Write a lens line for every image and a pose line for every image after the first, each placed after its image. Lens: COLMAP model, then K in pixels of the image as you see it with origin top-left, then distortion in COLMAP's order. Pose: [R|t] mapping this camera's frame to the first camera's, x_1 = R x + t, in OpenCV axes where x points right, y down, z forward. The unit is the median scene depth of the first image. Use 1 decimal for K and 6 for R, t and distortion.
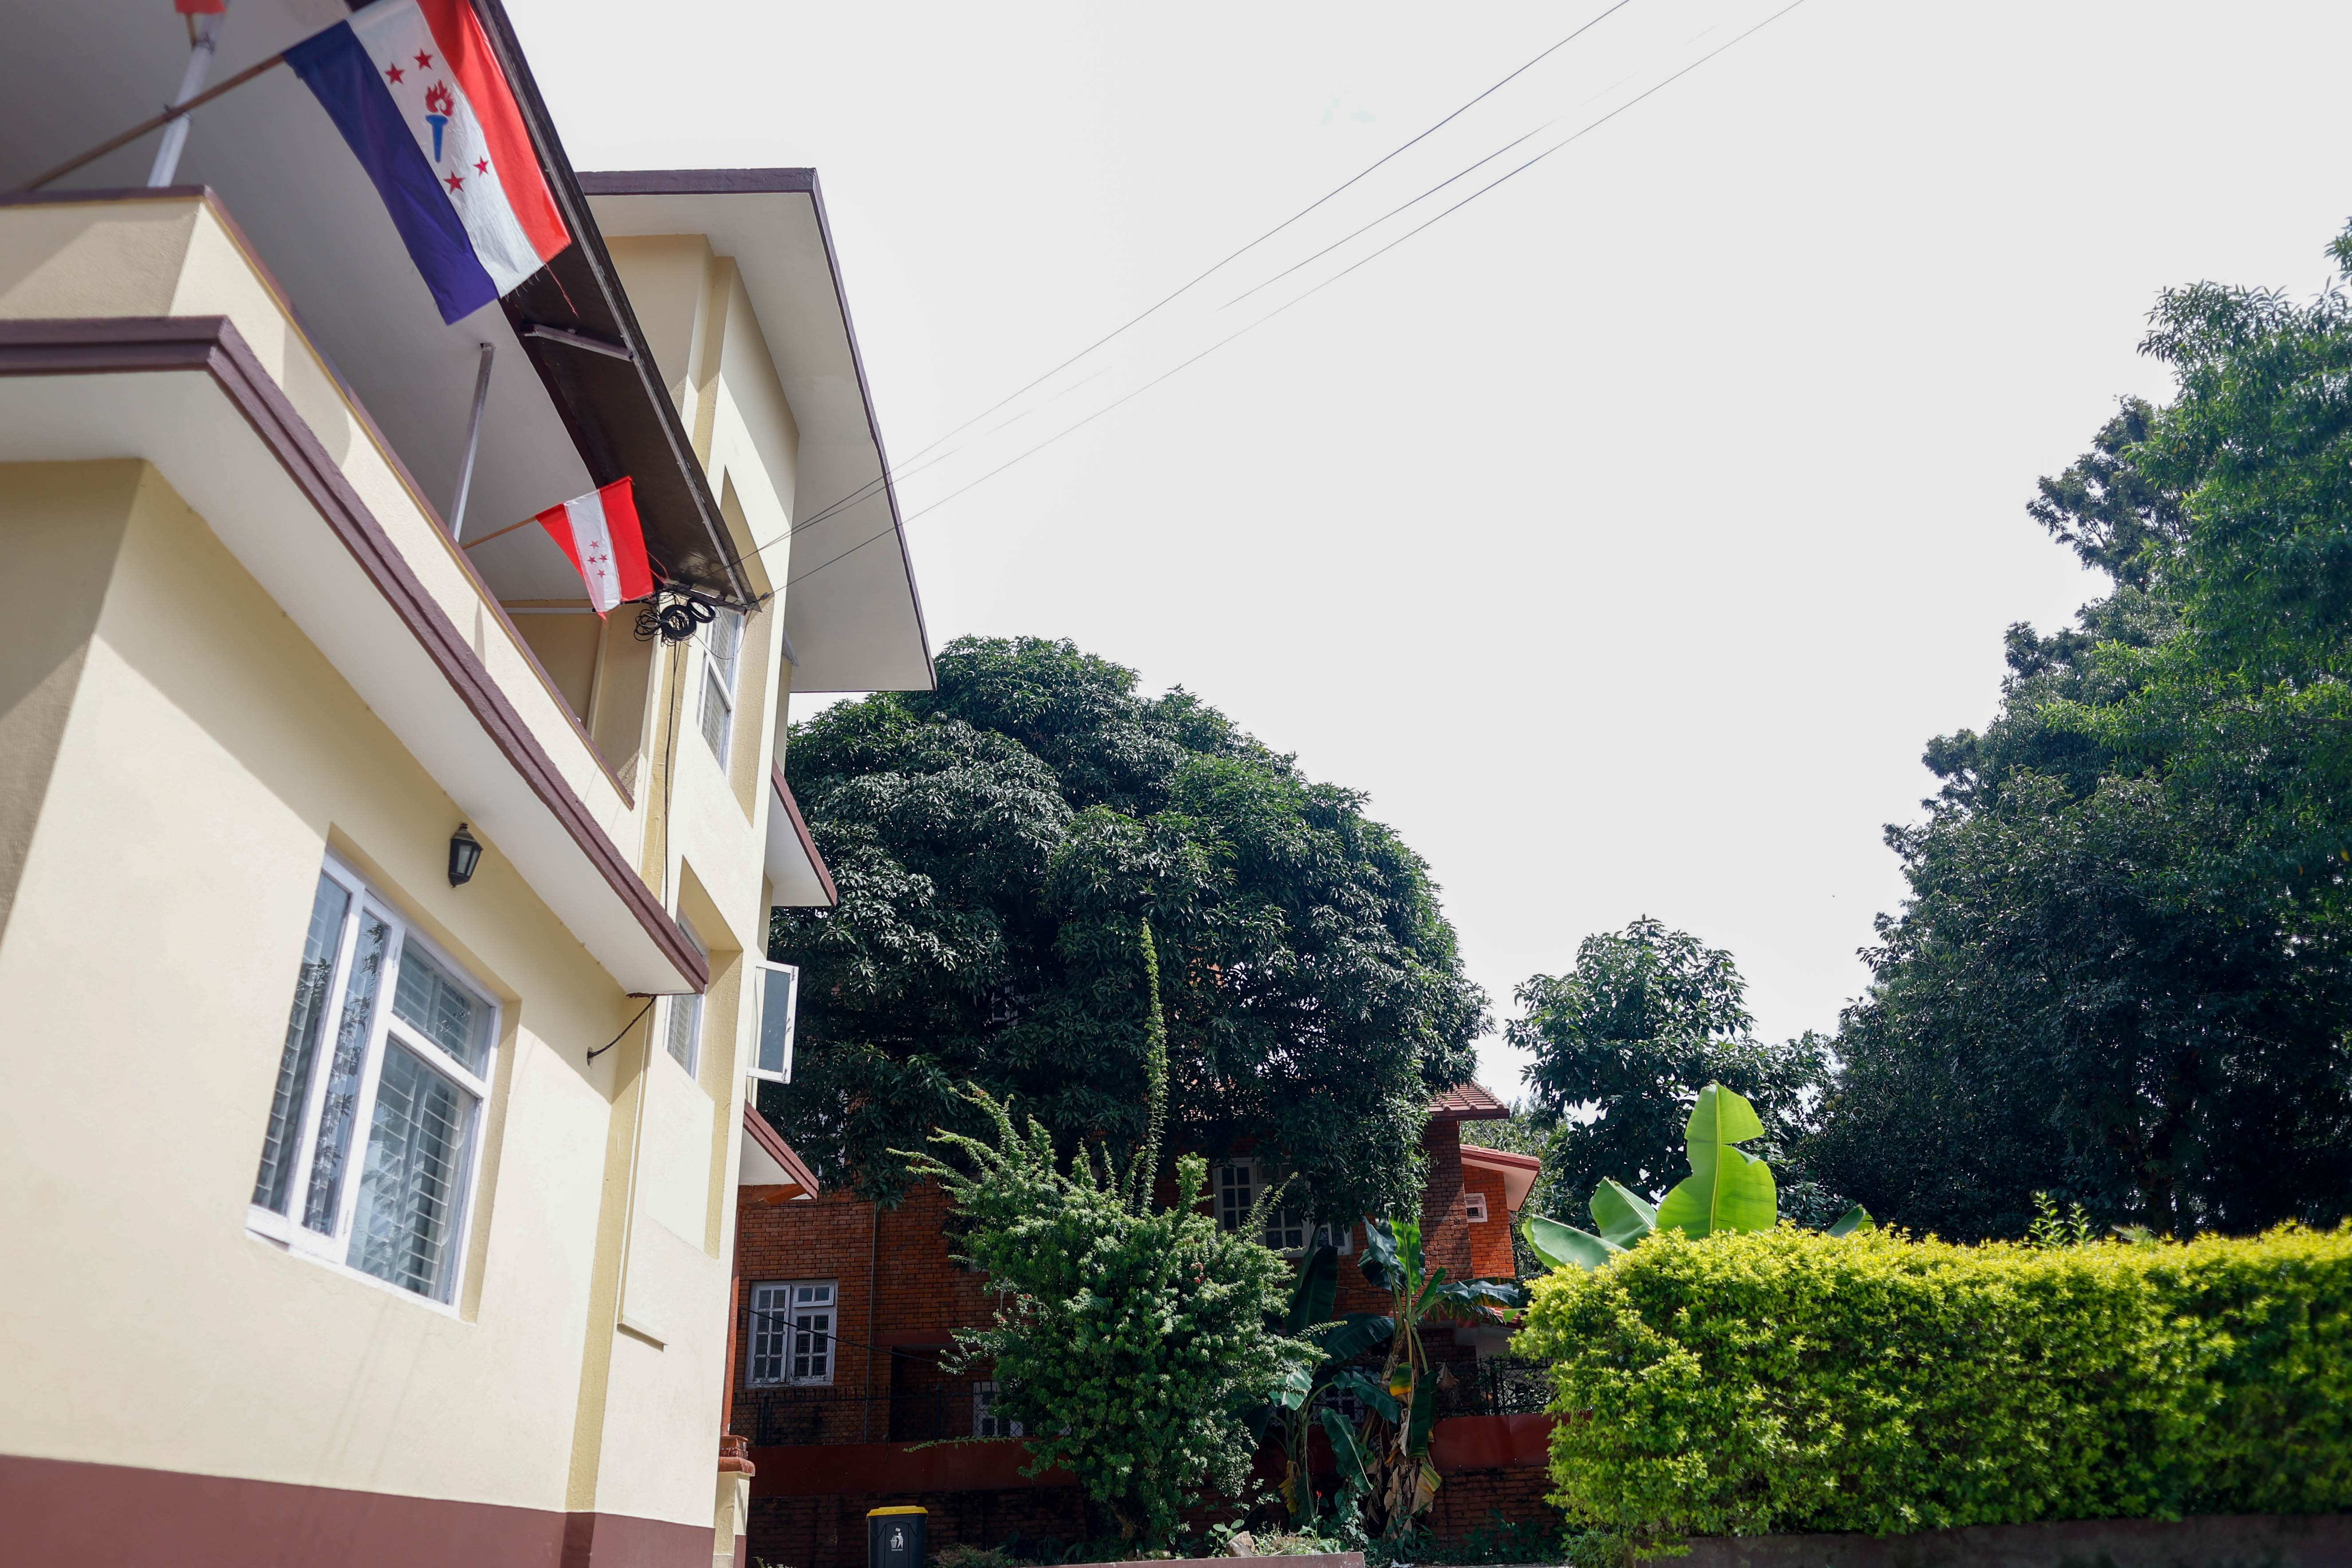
lens RADIAL K [[1649.3, 0, 1176.0], [0, 1649.3, 784.0], [0, 0, 1]] dist [-0.070019, 0.046561]
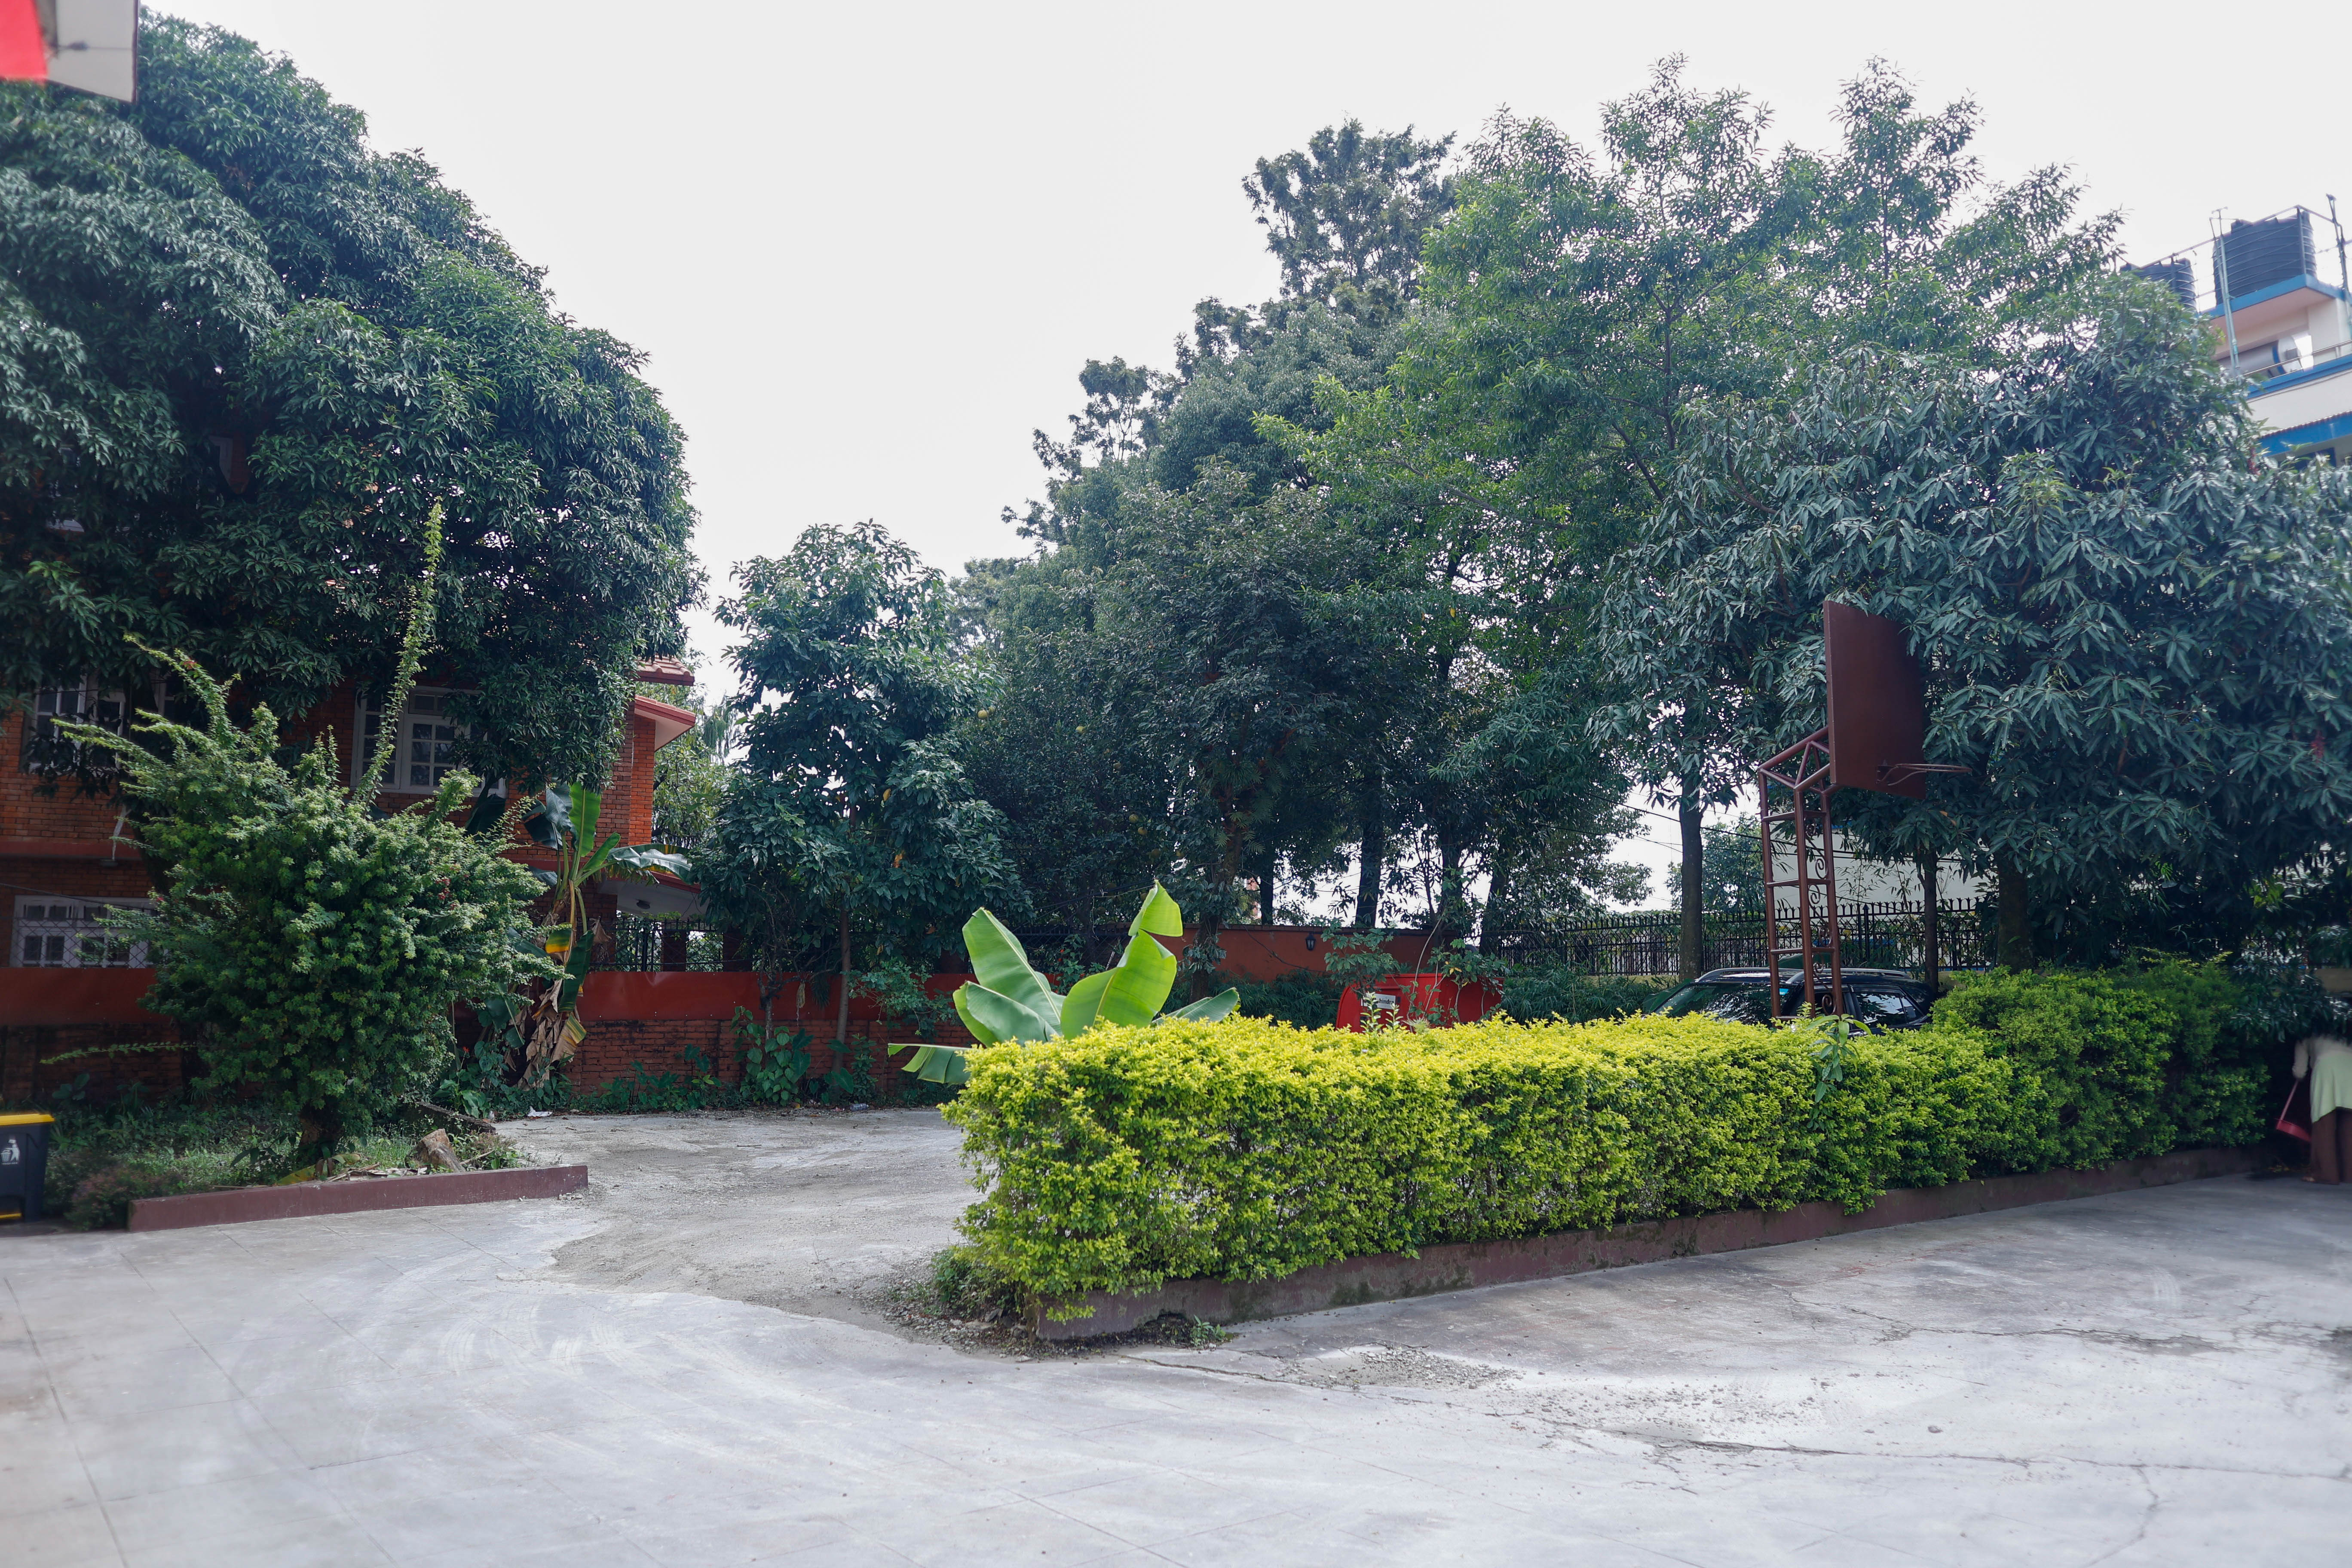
lens RADIAL K [[1595.6, 0, 1176.0], [0, 1595.6, 784.0], [0, 0, 1]] dist [-0.063497, 0.037516]
pose [[0.823109, 0.097277, 0.559489, -0.115746], [-0.268820, 0.934587, 0.232987, -0.057084], [-0.500227, -0.342176, 0.795417, 0.086081]]
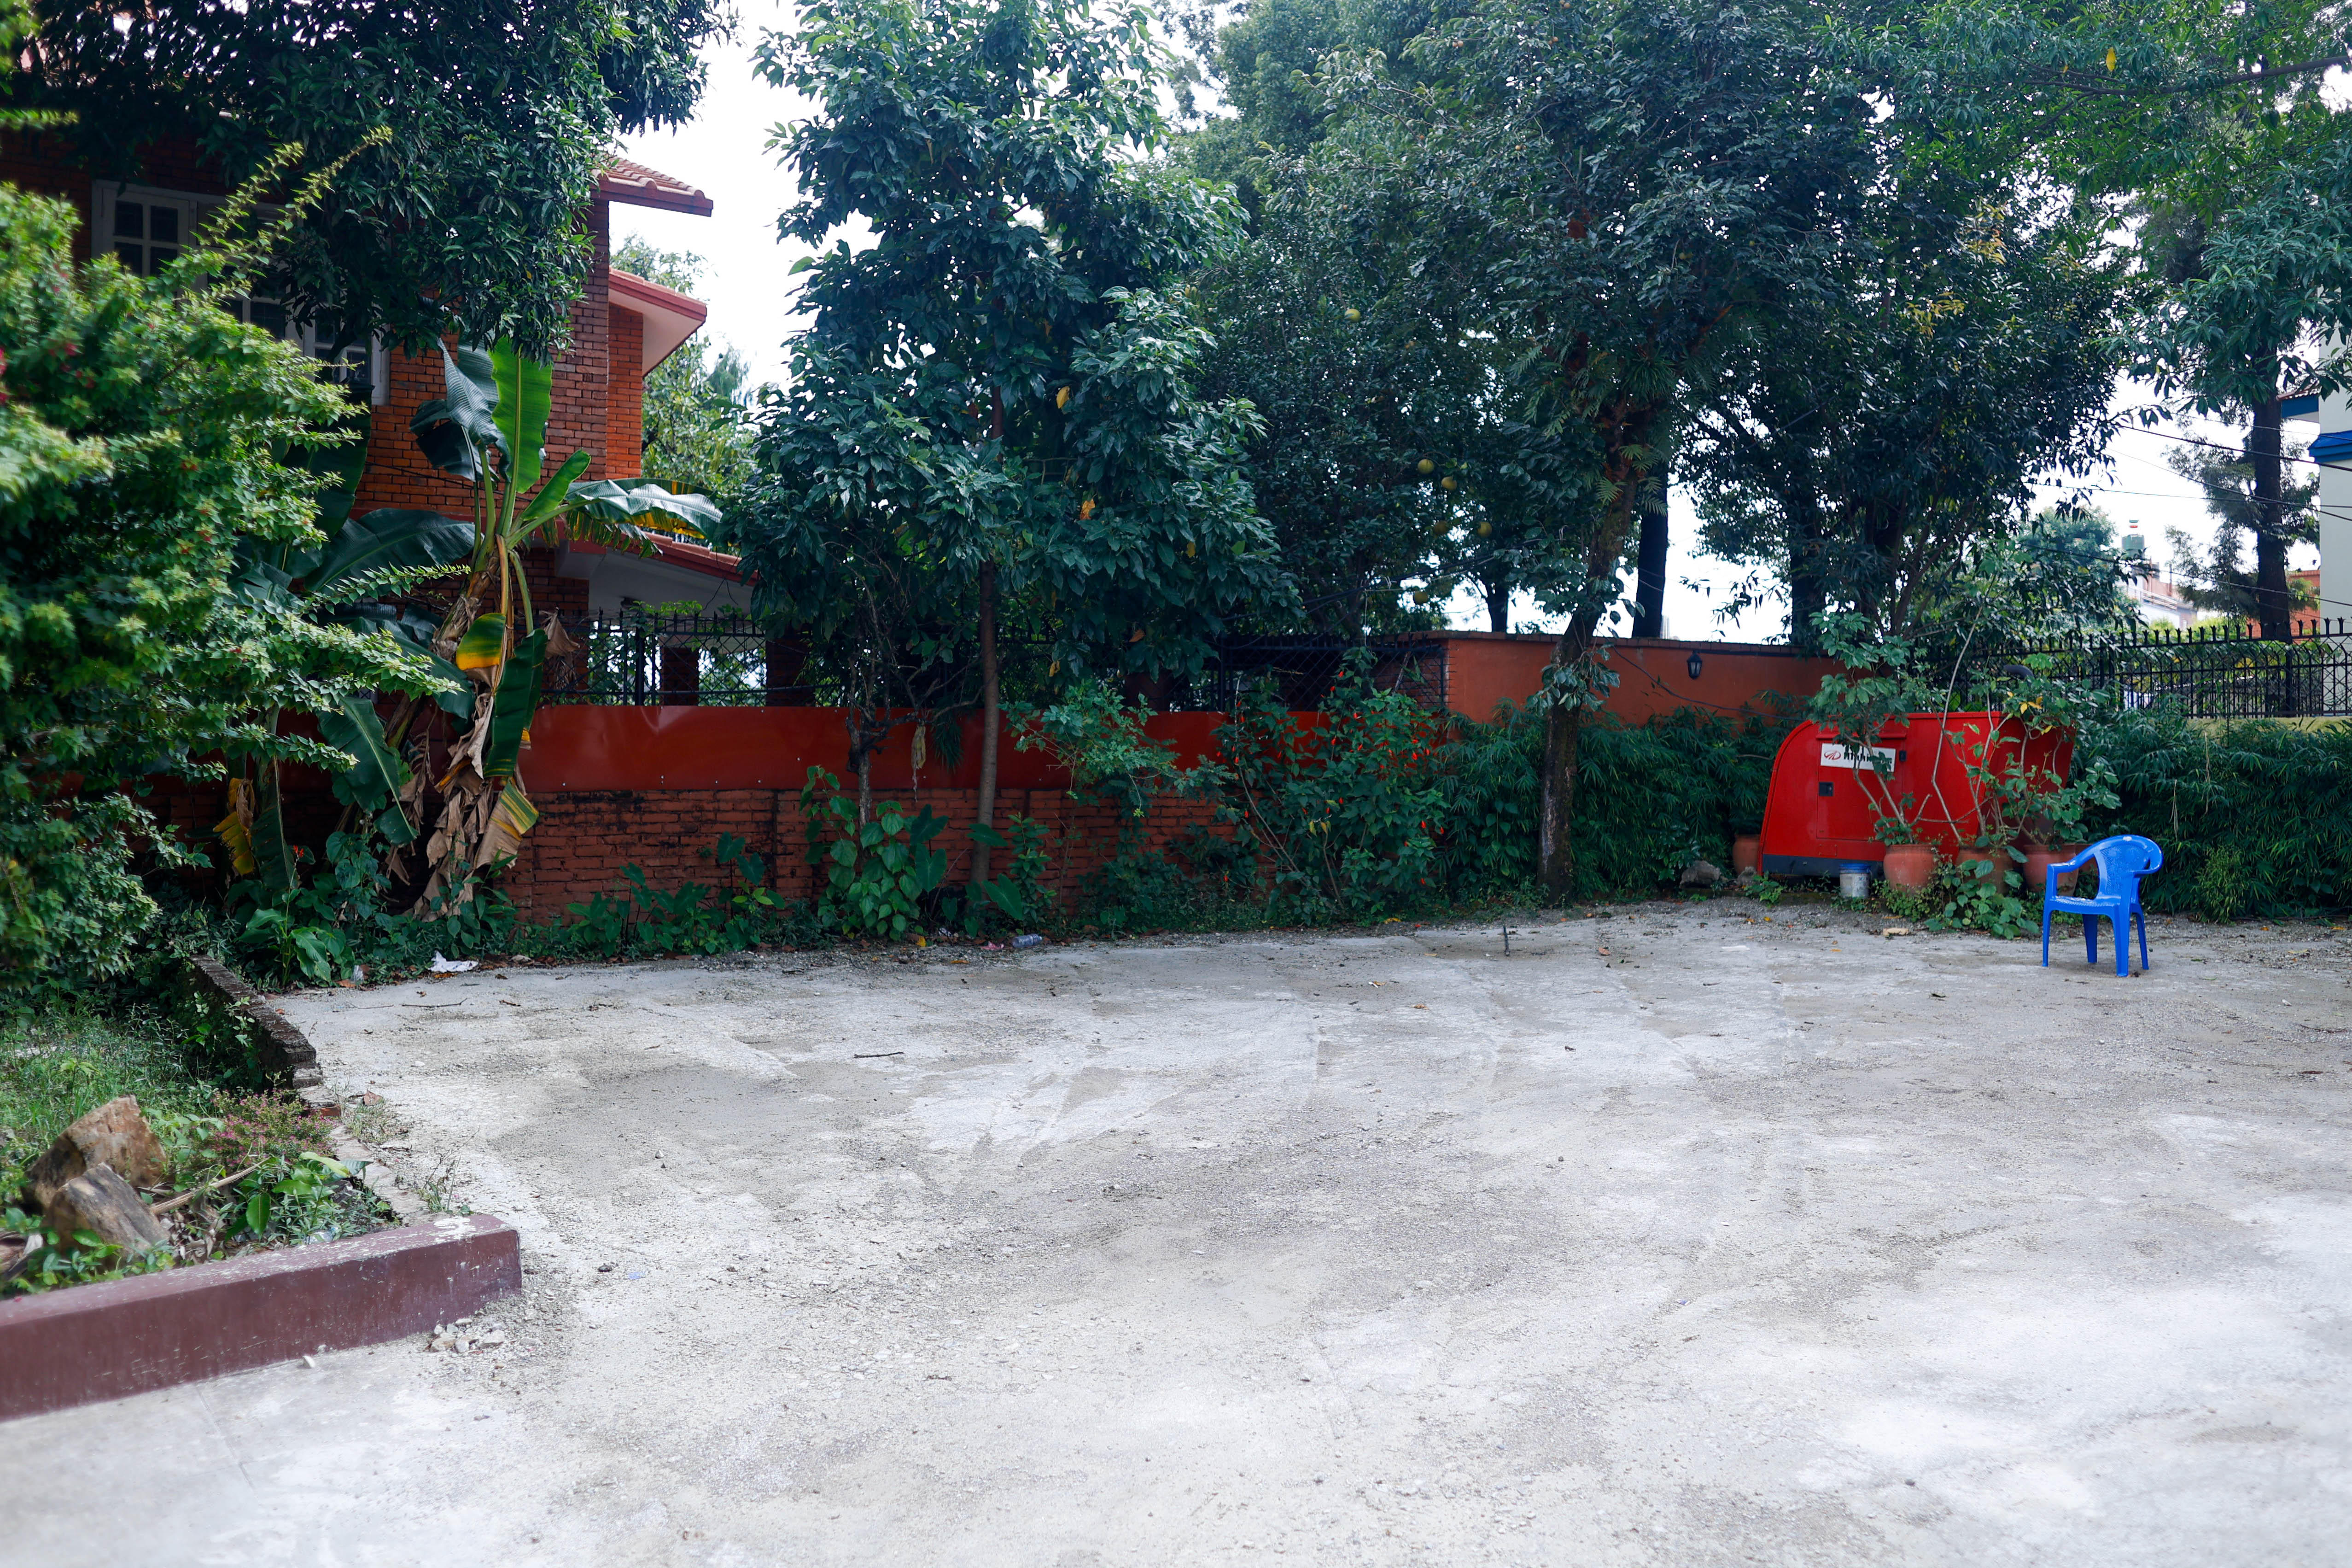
lens RADIAL K [[1674.8, 0, 1240.9], [0, 1674.8, 712.4], [0, 0, 1]] dist [-0.057669, 0.039734]
pose [[0.803624, 0.038661, 0.593880, 0.016987], [-0.282531, 0.903055, 0.323525, 0.155841], [-0.523798, -0.427782, 0.736640, 0.517506]]
